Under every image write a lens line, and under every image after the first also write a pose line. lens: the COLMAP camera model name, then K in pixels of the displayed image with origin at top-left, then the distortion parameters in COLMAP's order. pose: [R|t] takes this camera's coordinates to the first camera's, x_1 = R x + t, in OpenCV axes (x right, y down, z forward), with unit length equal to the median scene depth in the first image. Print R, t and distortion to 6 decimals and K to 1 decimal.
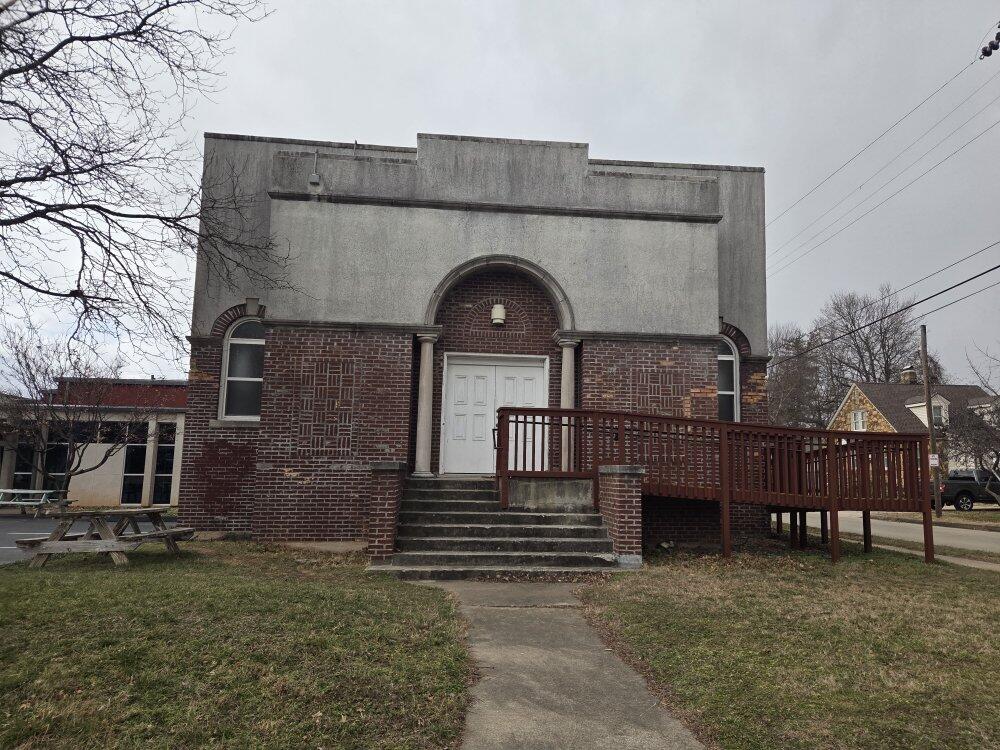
lens RADIAL K [[628.1, 0, 514.9], [0, 628.1, 360.0], [0, 0, 1]] dist [0.069286, -0.053727]
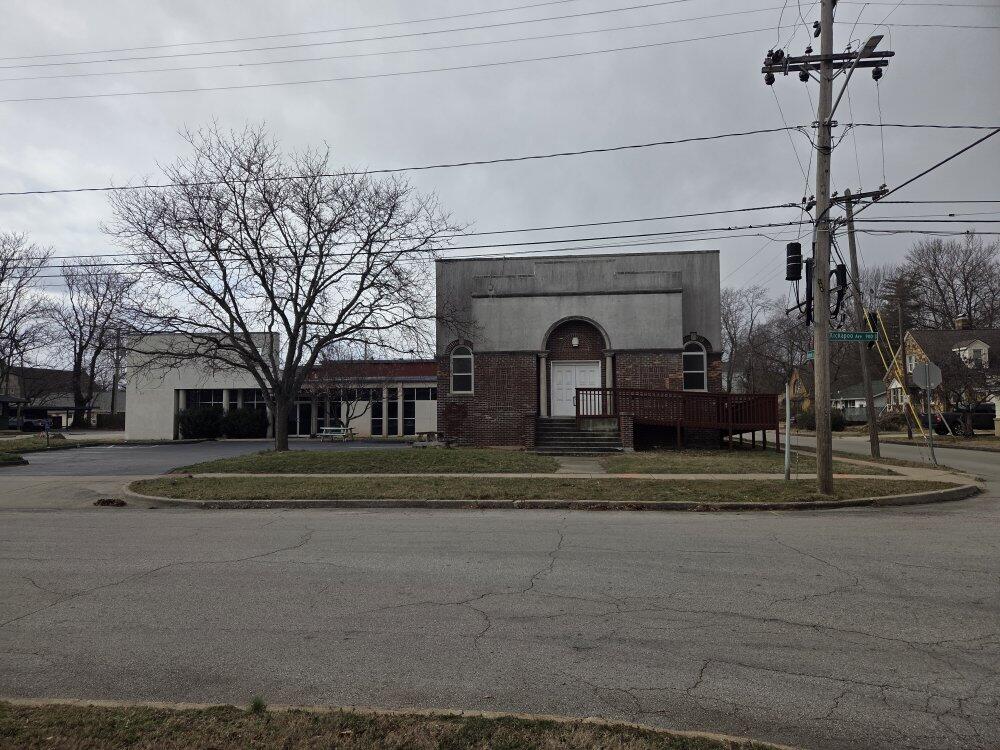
lens RADIAL K [[628.1, 0, 514.9], [0, 628.1, 360.0], [0, 0, 1]] dist [0.069286, -0.053727]
pose [[0.982772, -0.033862, -0.181691, 0.160461], [0.050638, 0.994788, 0.088503, -0.215977], [0.177747, -0.096179, 0.979365, -1.151322]]
